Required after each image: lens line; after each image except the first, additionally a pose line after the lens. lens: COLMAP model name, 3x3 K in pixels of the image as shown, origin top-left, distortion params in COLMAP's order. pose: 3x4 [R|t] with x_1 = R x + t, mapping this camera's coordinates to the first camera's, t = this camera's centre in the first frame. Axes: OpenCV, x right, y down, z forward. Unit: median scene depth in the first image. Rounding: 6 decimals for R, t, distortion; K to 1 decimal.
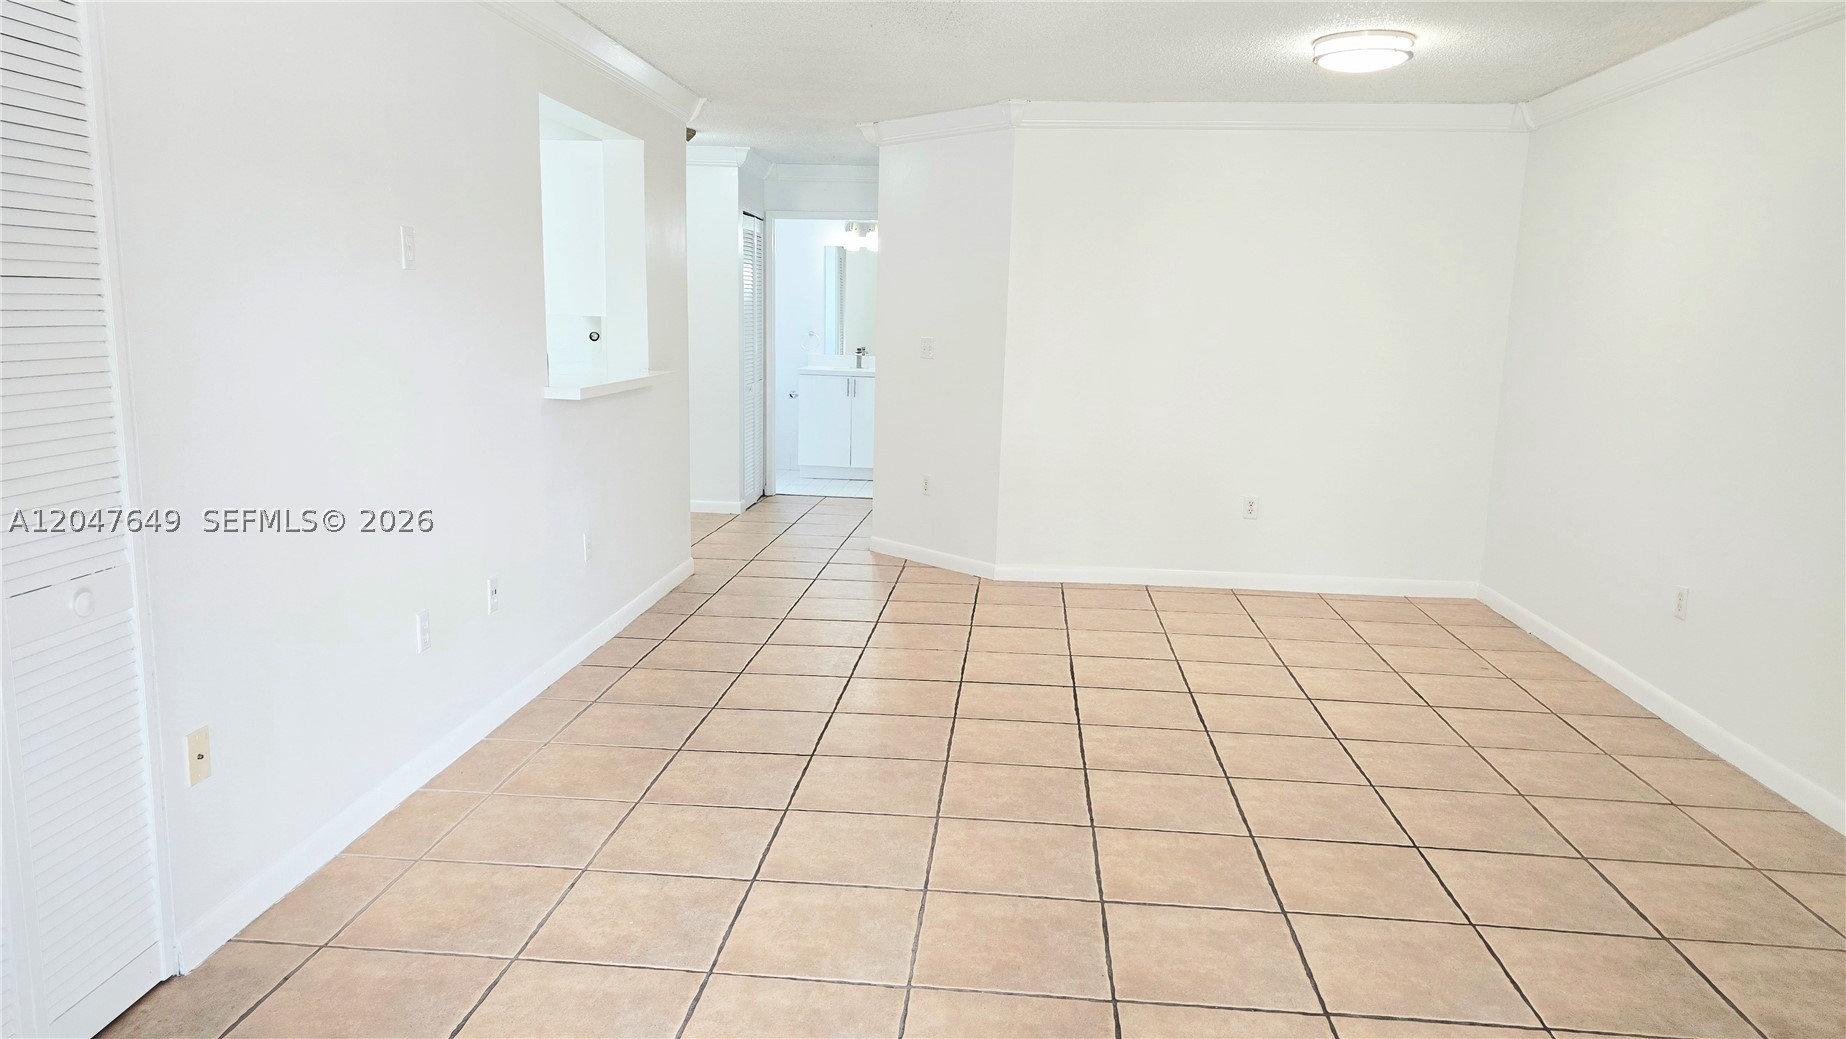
lens RADIAL K [[1227.2, 0, 907.9], [0, 1227.2, 520.3], [0, 0, 1]] dist [0.072861, -0.081973]
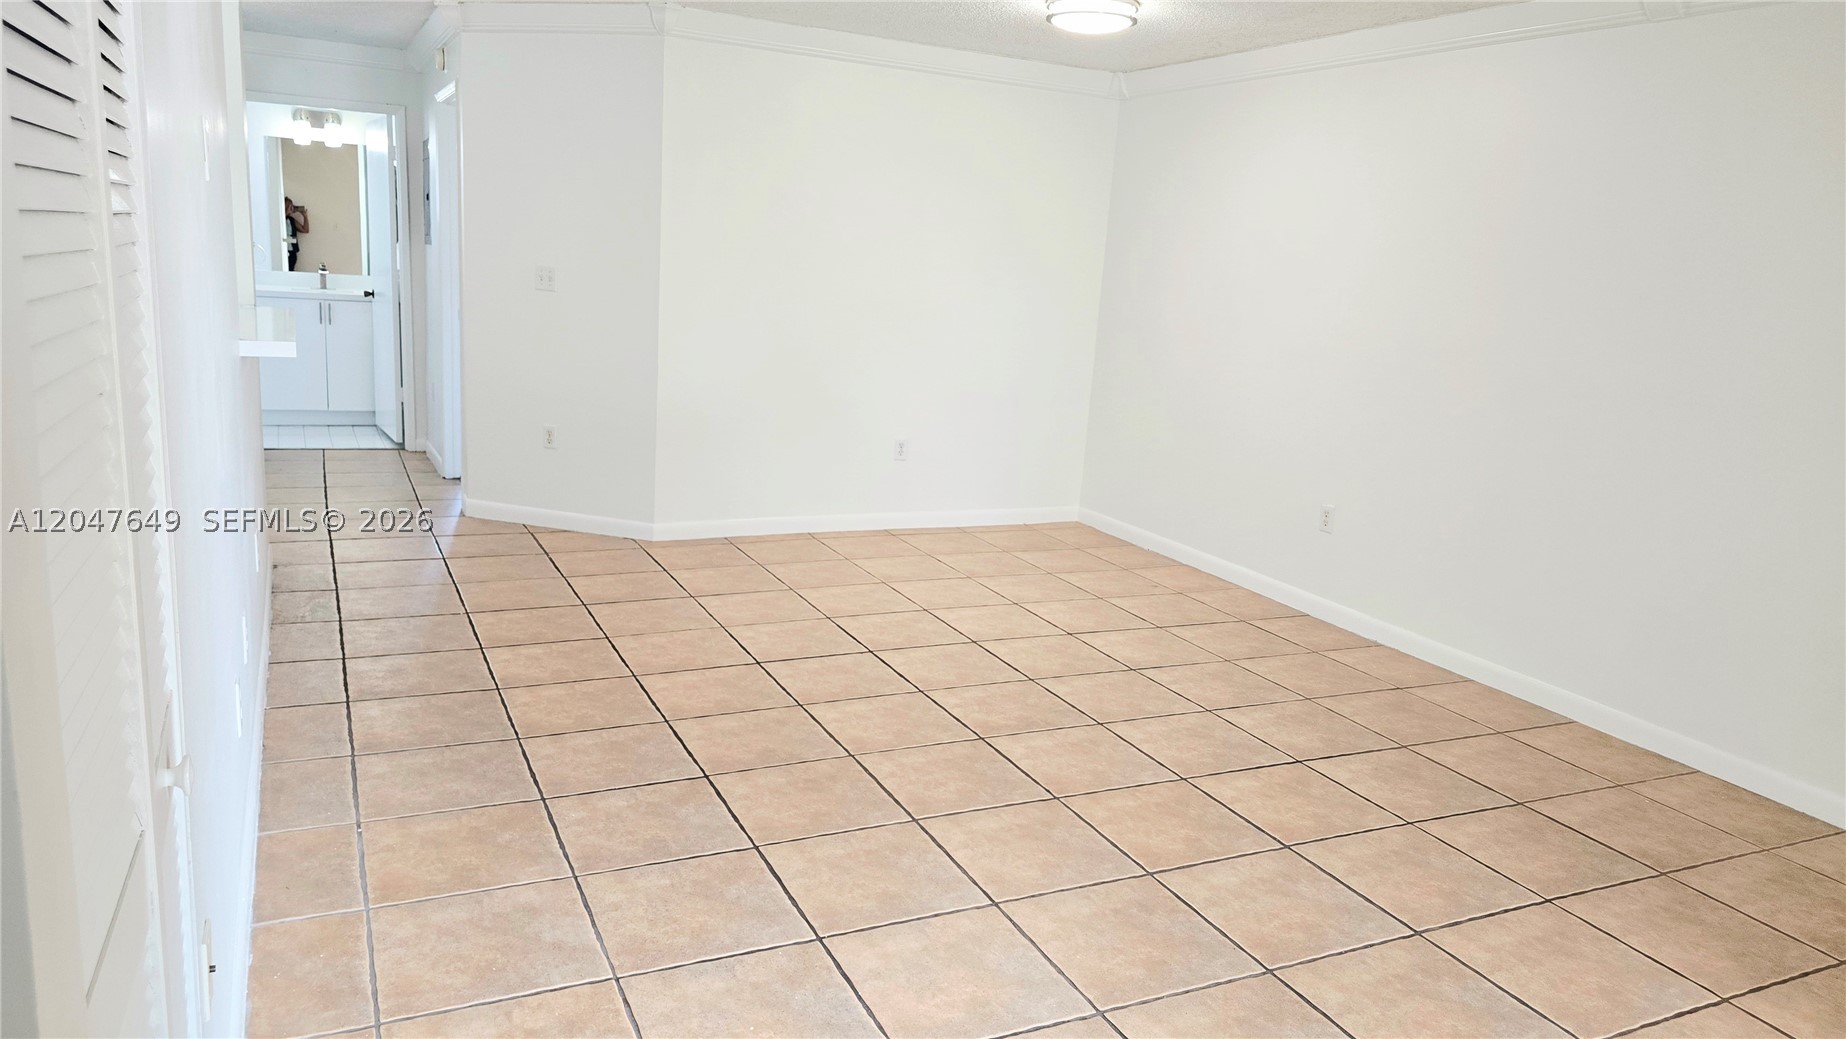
lens RADIAL K [[1229.7, 0, 914.8], [0, 1229.7, 530.3], [0, 0, 1]] dist [0.064821, -0.075321]
pose [[0.858301, -0.080157, 0.506847, -0.379937], [0.042022, 0.995386, 0.086259, -0.049765], [-0.511423, -0.052738, 0.857709, 0.190485]]
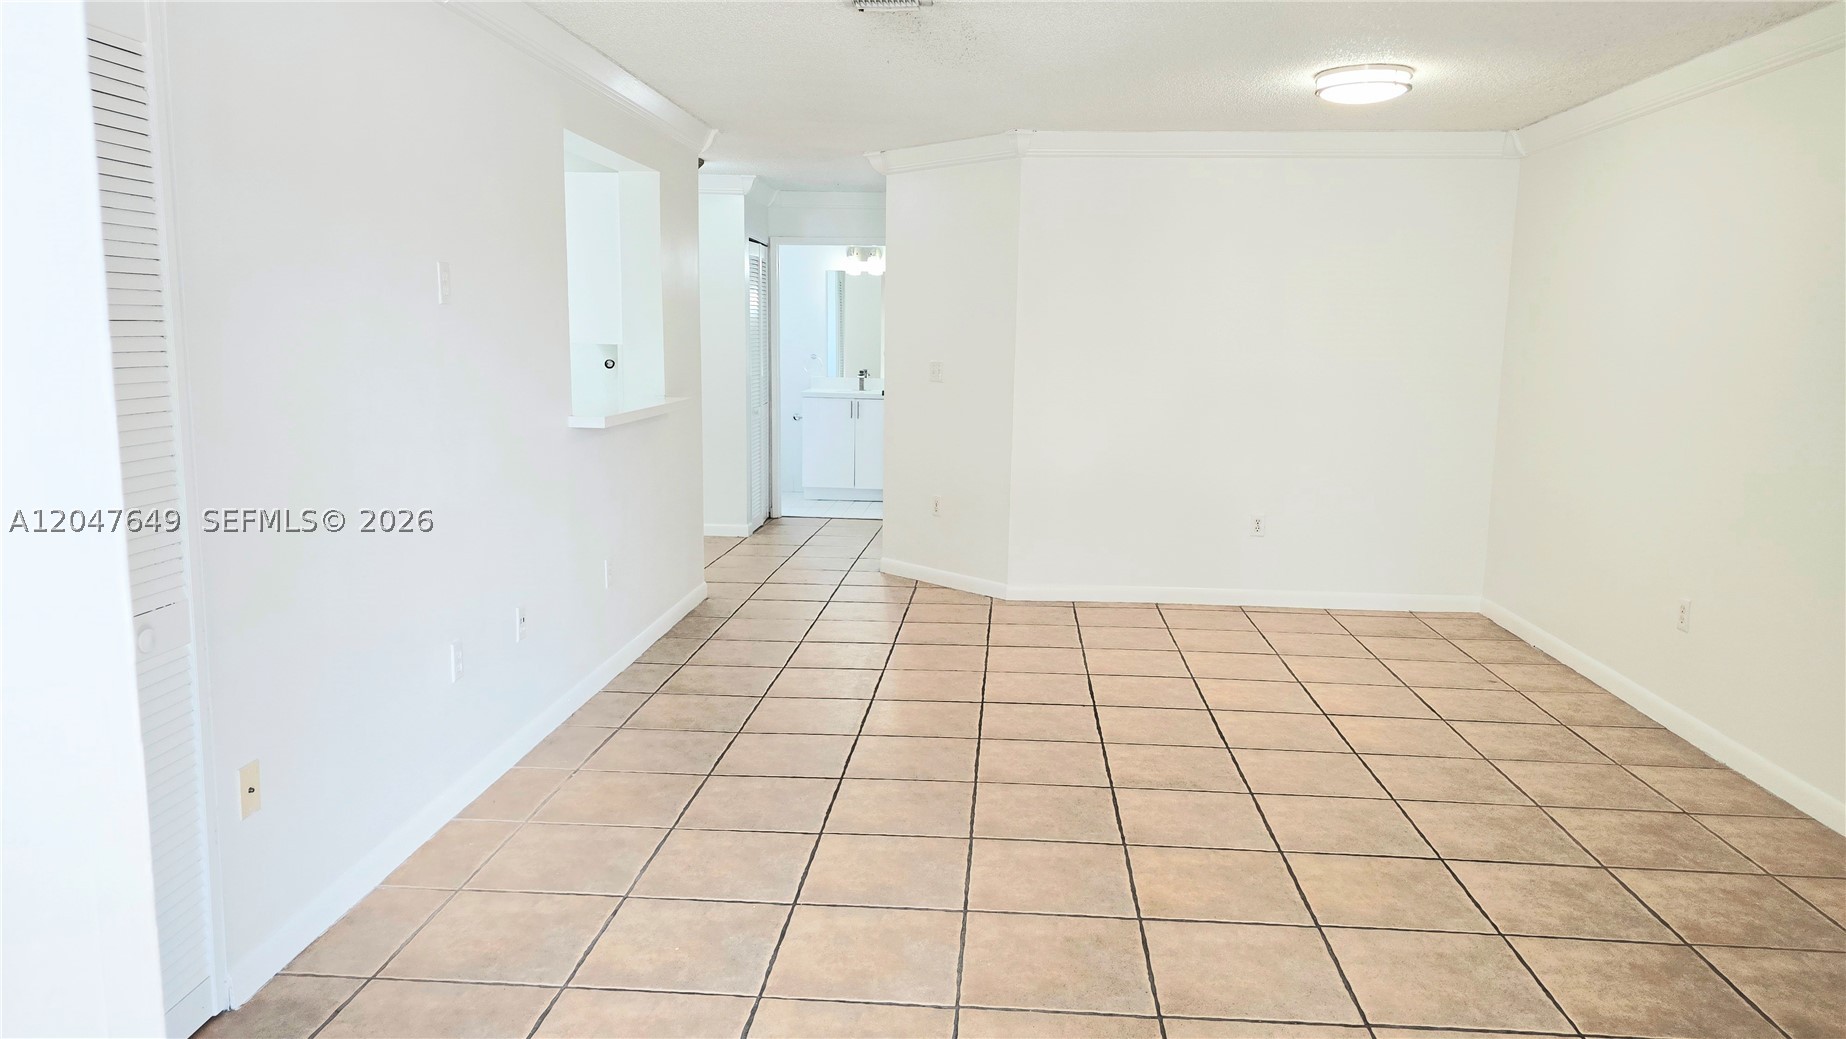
lens RADIAL K [[1227.0, 0, 926.8], [0, 1227.0, 506.1], [0, 0, 1]] dist [0.069590, -0.076316]
pose [[0.999679, -0.011508, 0.022562, -0.028330], [0.012106, 0.999574, -0.026560, -0.004382], [-0.022247, 0.026824, 0.999393, -0.015896]]
